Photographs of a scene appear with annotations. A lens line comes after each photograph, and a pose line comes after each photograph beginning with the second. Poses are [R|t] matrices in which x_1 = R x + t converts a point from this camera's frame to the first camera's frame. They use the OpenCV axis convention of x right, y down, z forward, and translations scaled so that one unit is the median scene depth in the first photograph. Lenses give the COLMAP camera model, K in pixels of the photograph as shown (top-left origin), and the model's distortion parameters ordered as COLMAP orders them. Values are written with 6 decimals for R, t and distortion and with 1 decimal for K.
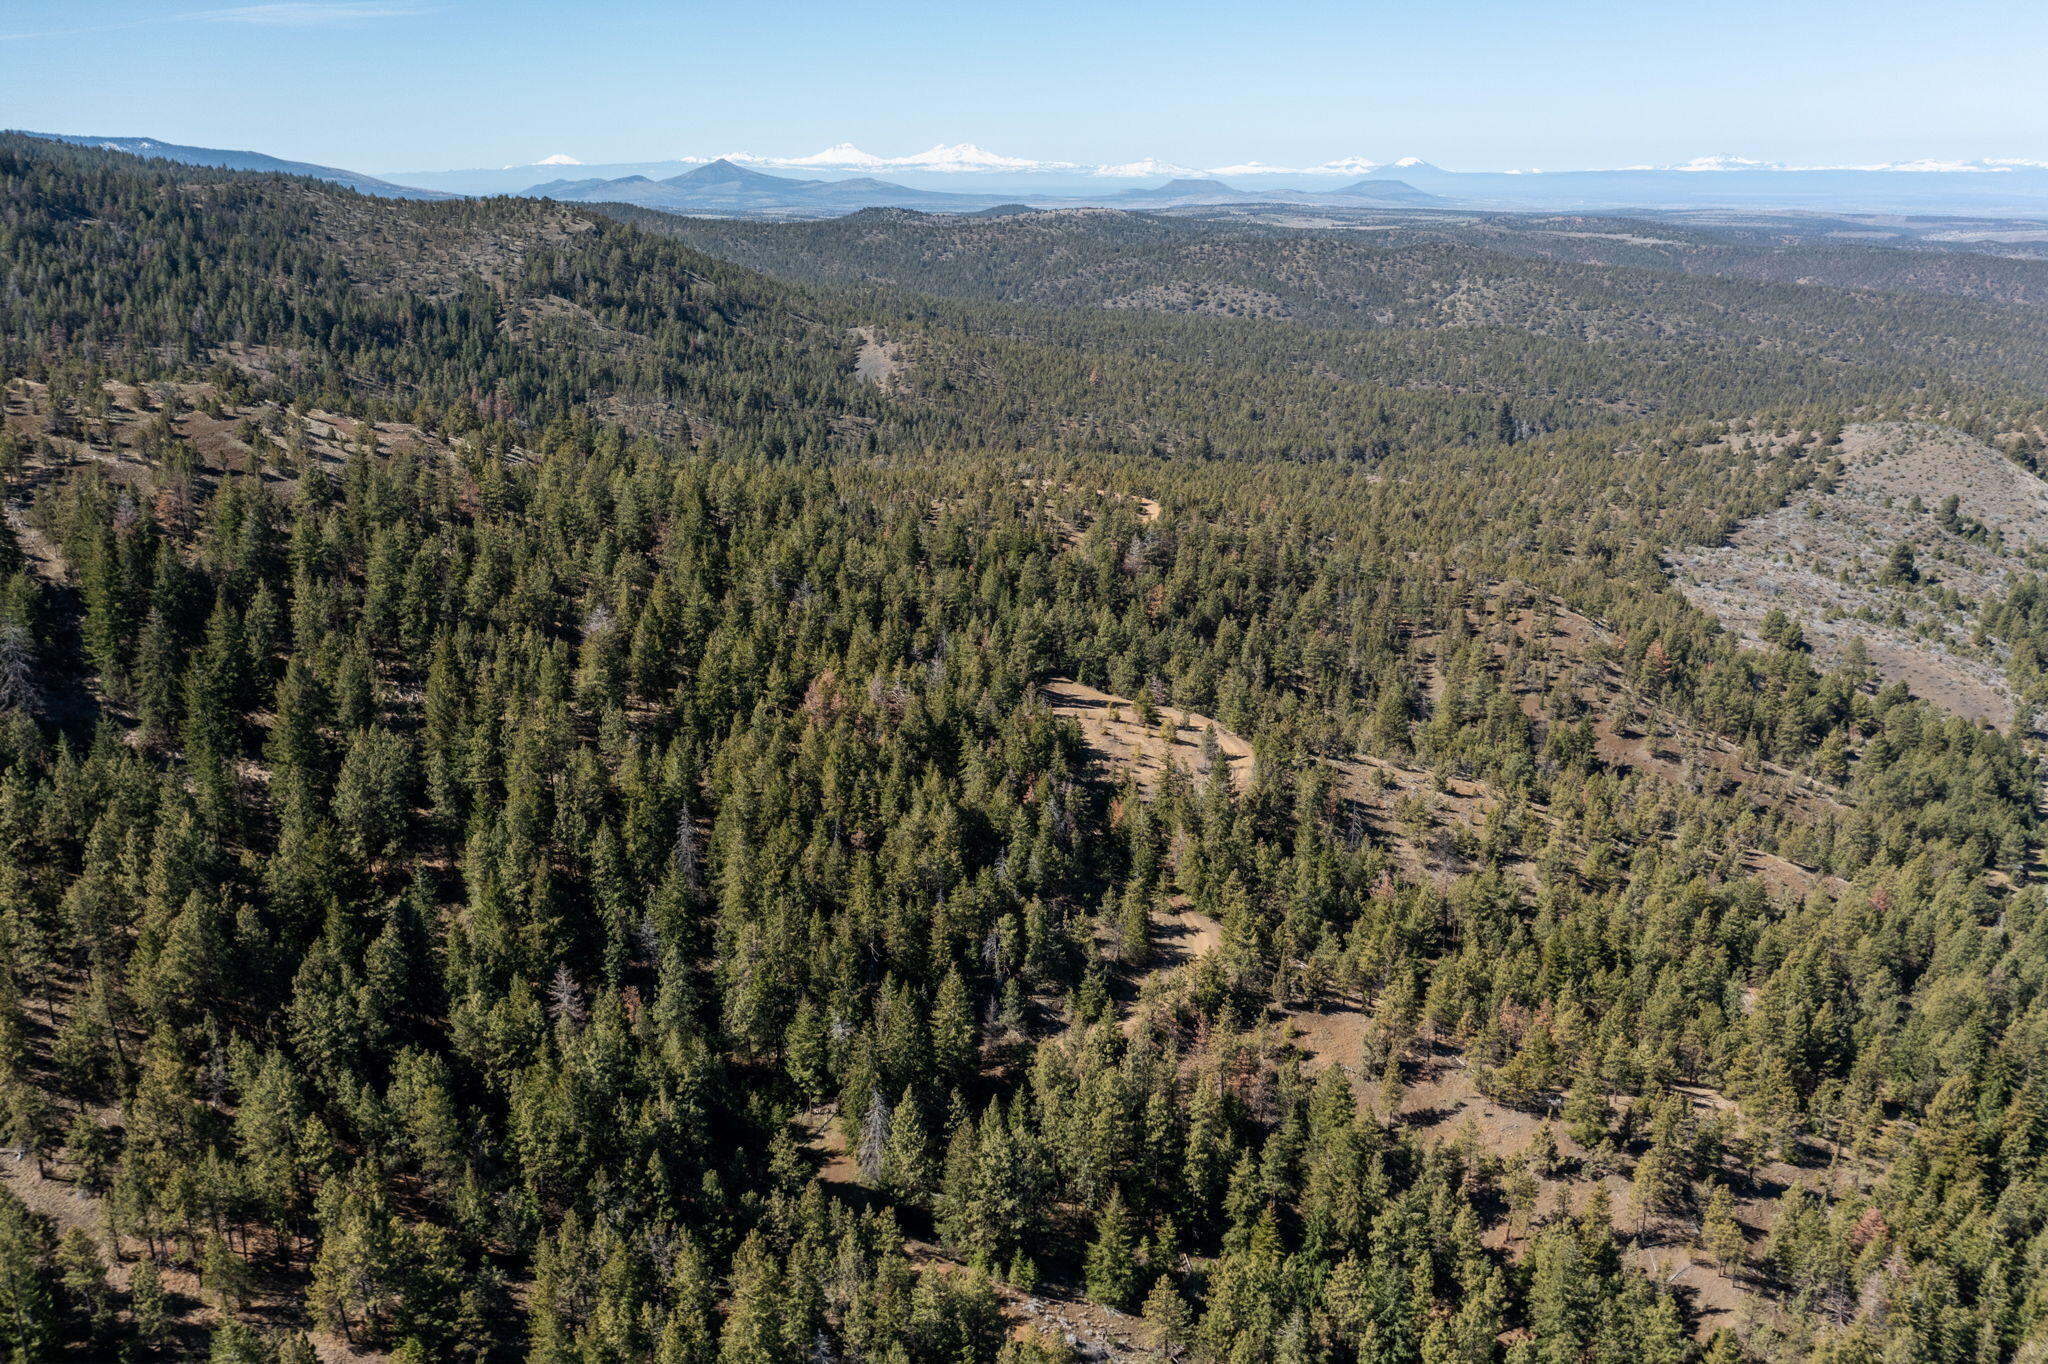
lens RADIAL K [[1607.7, 0, 1030.5], [0, 1607.7, 687.6], [0, 0, 1]] dist [-0.021836, 0.006734]
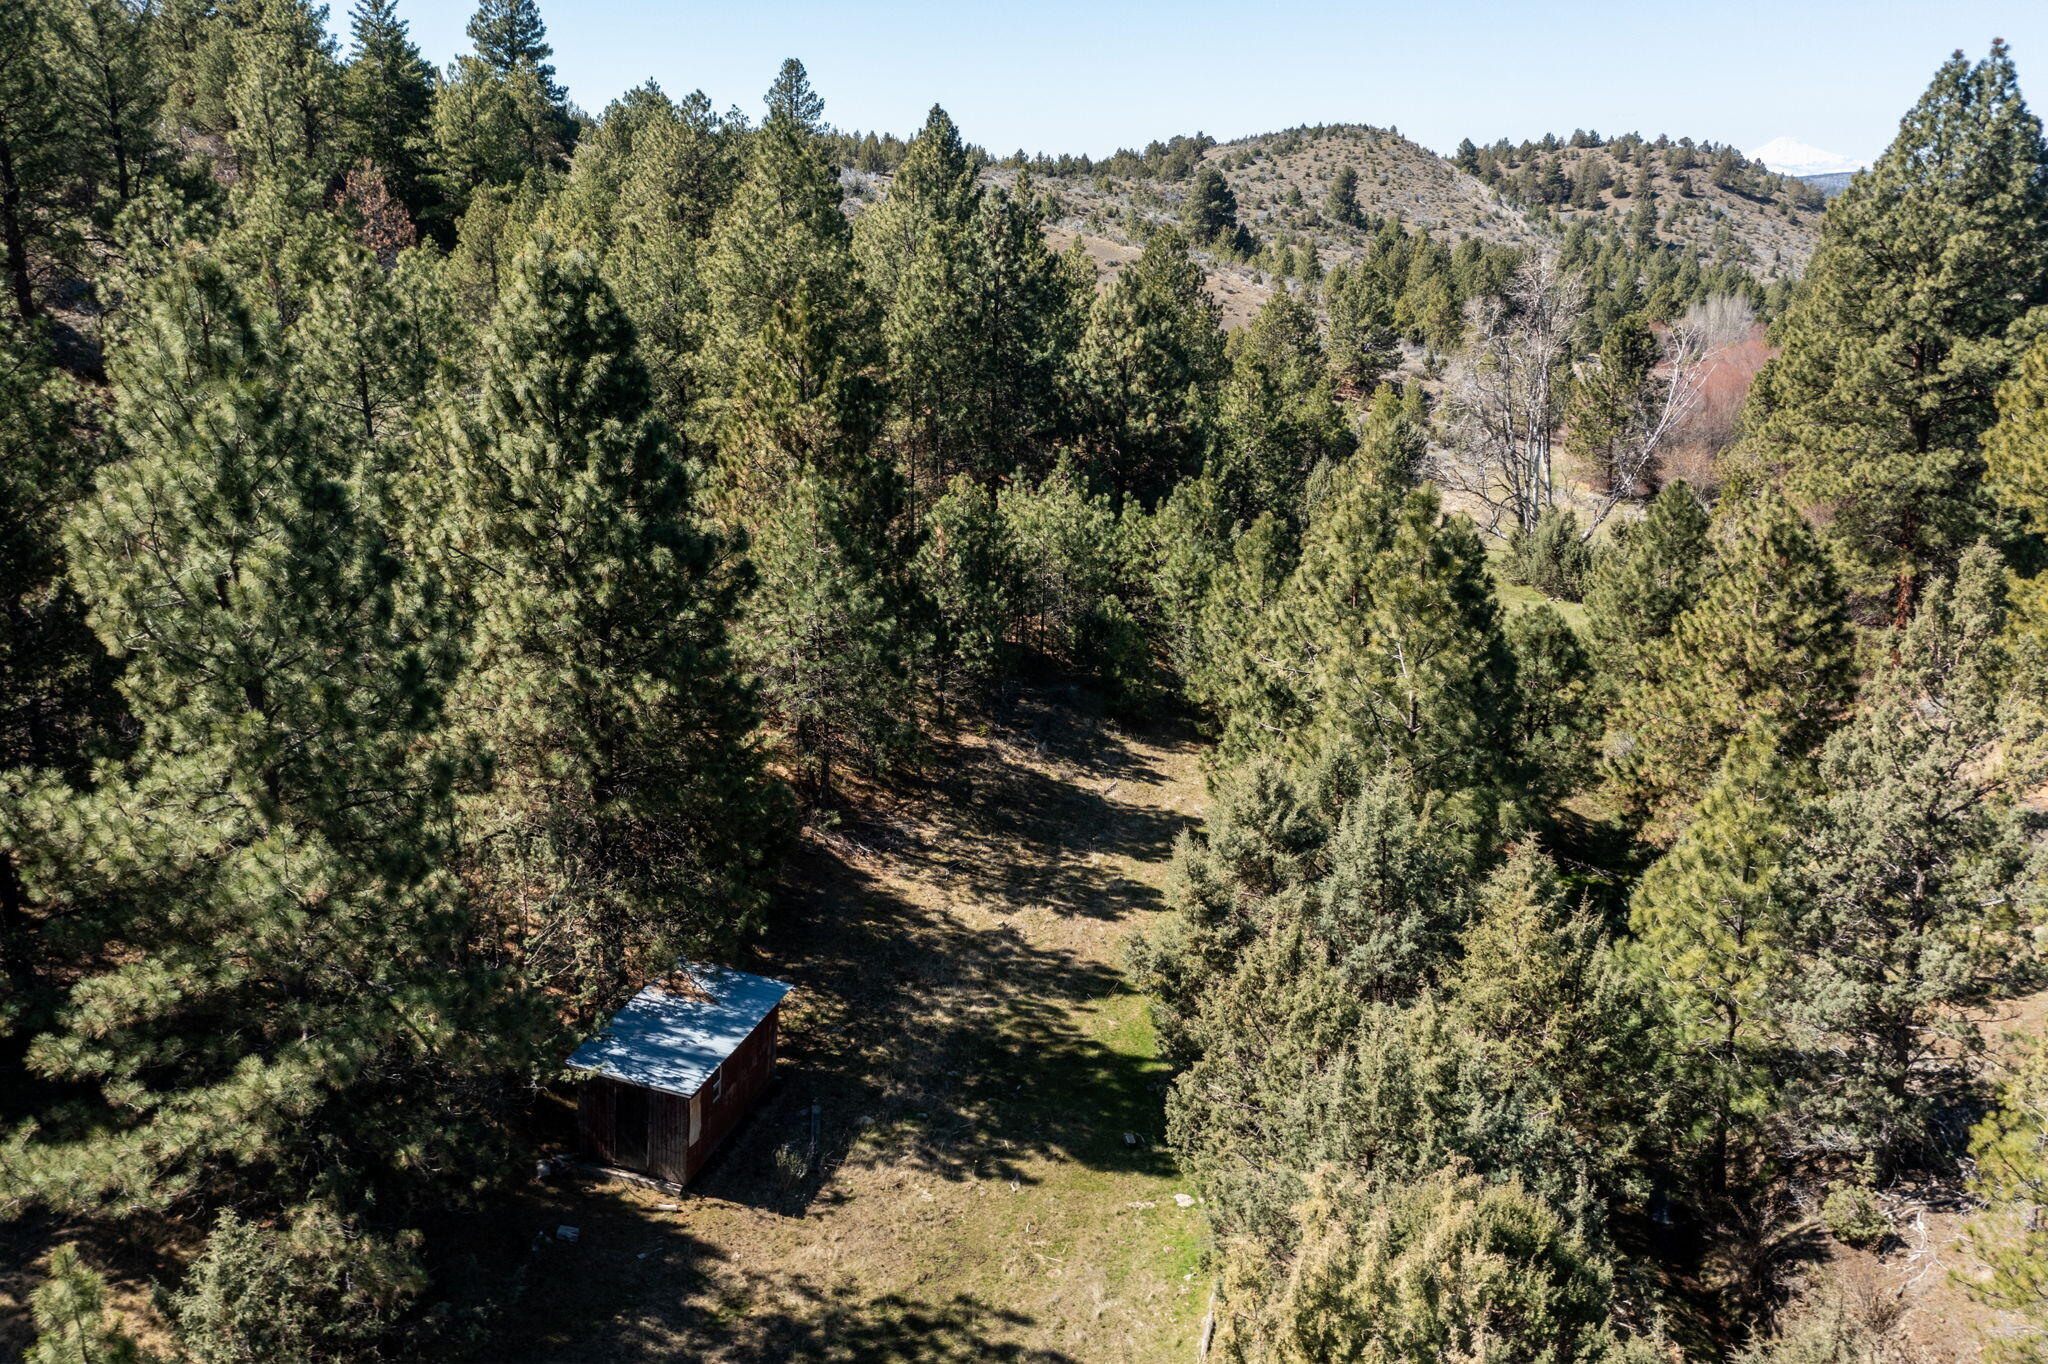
lens RADIAL K [[1607.7, 0, 1020.6], [0, 1607.7, 682.1], [0, 0, 1]] dist [-0.021836, 0.006734]
pose [[0.969357, -0.075819, 0.233662, 0.596946], [0.078783, 0.996886, -0.003365, 0.094650], [-0.232679, 0.021671, 0.972312, 0.896810]]
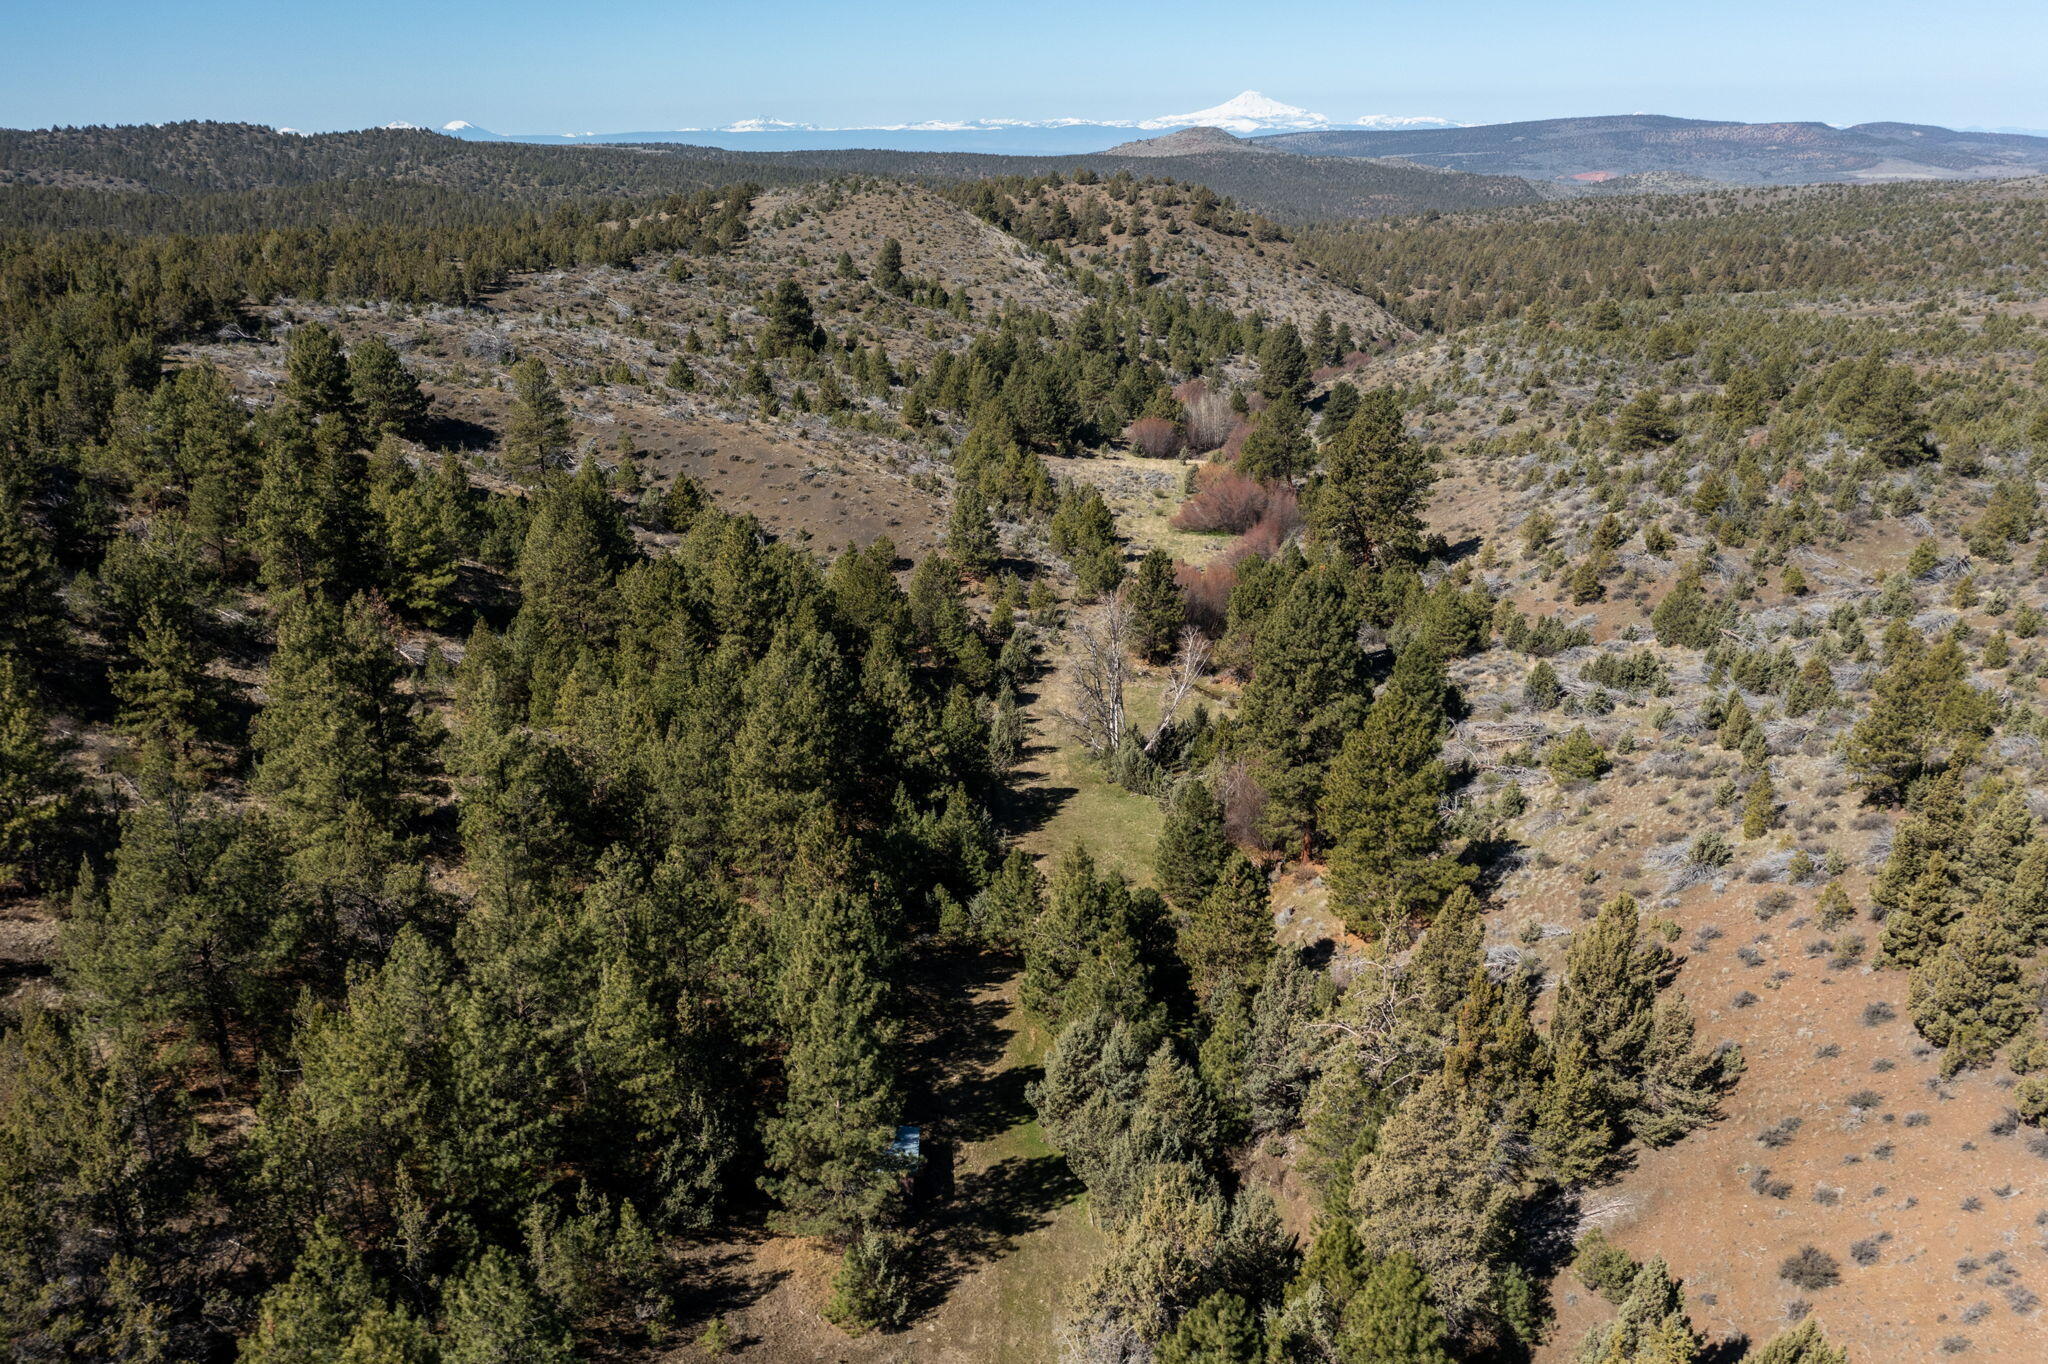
lens RADIAL K [[1607.7, 0, 1013.6], [0, 1607.7, 672.3], [0, 0, 1]] dist [-0.021836, 0.006734]
pose [[0.859937, -0.165058, 0.482975, 0.525357], [0.160298, 0.985726, 0.051463, 0.042847], [-0.484575, 0.033166, 0.874121, 0.786693]]
